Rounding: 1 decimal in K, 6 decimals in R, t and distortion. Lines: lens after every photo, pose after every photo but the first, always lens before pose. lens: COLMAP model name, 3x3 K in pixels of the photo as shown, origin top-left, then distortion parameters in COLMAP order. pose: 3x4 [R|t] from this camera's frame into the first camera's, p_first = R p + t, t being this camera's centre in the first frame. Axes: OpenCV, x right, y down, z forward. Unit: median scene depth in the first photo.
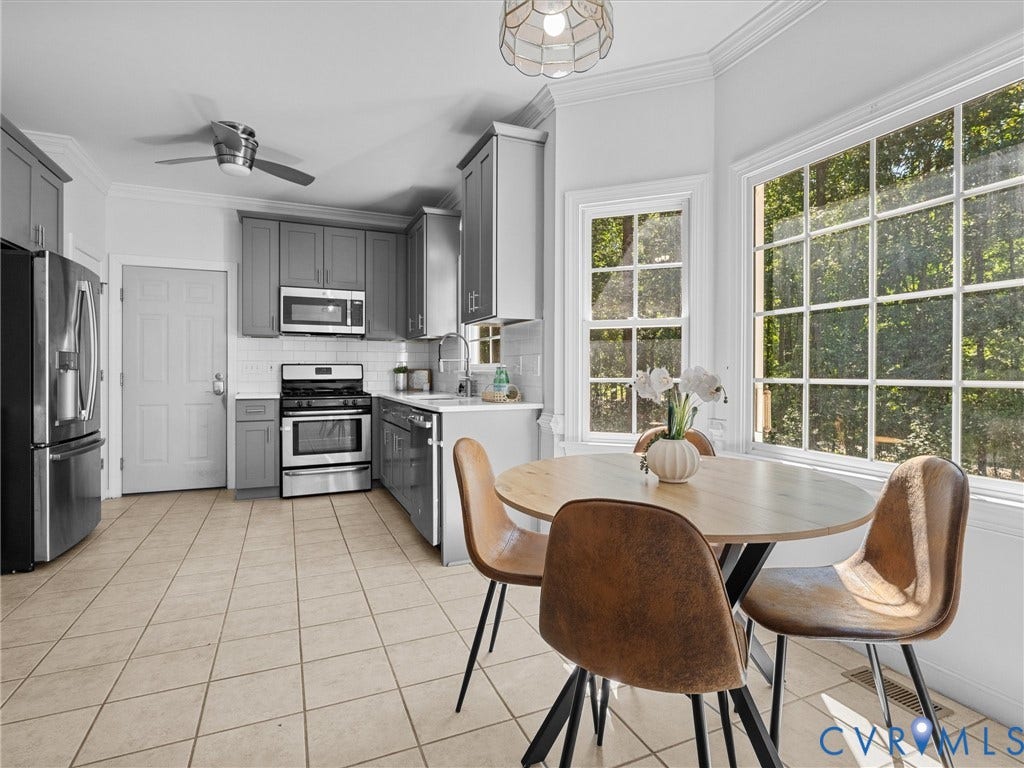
lens RADIAL K [[513.8, 0, 509.7], [0, 513.8, 376.5], [0, 0, 1]] dist [-0.000009, -0.000745]
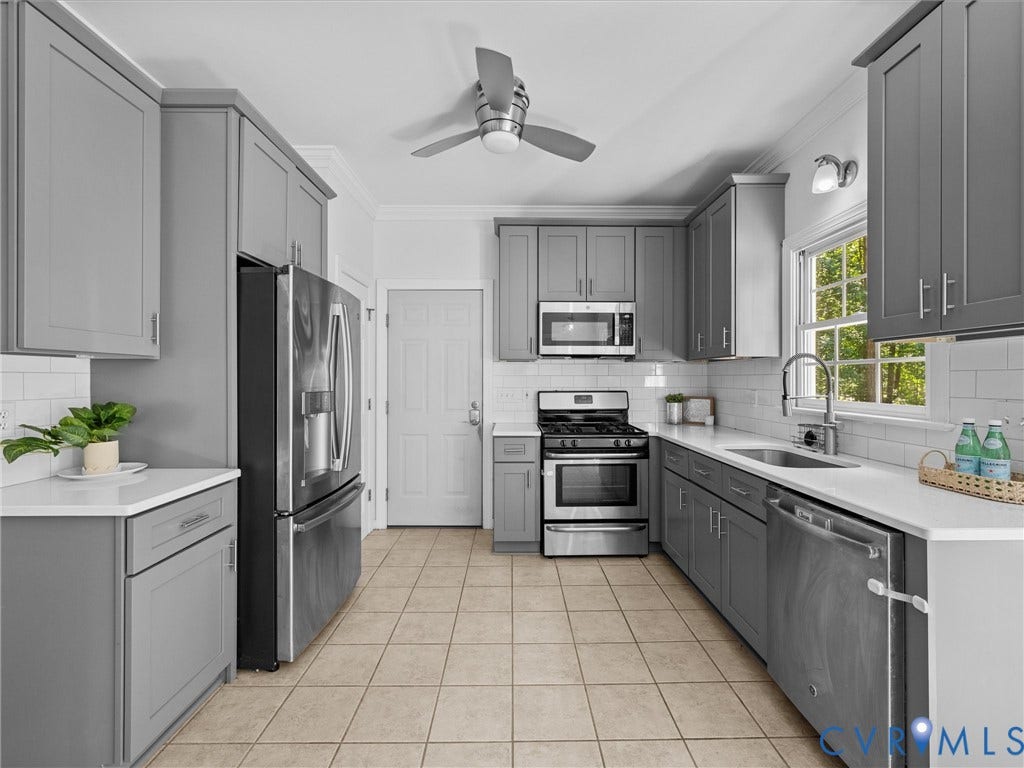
lens RADIAL K [[404.2, 0, 518.1], [0, 404.2, 383.8], [0, 0, 1]] dist [-0.000978, -0.000281]
pose [[0.927111, 0.007346, -0.374714, -0.230776], [-0.003193, 0.999926, 0.011702, -0.047876], [0.374773, -0.009652, 0.927067, 0.370444]]
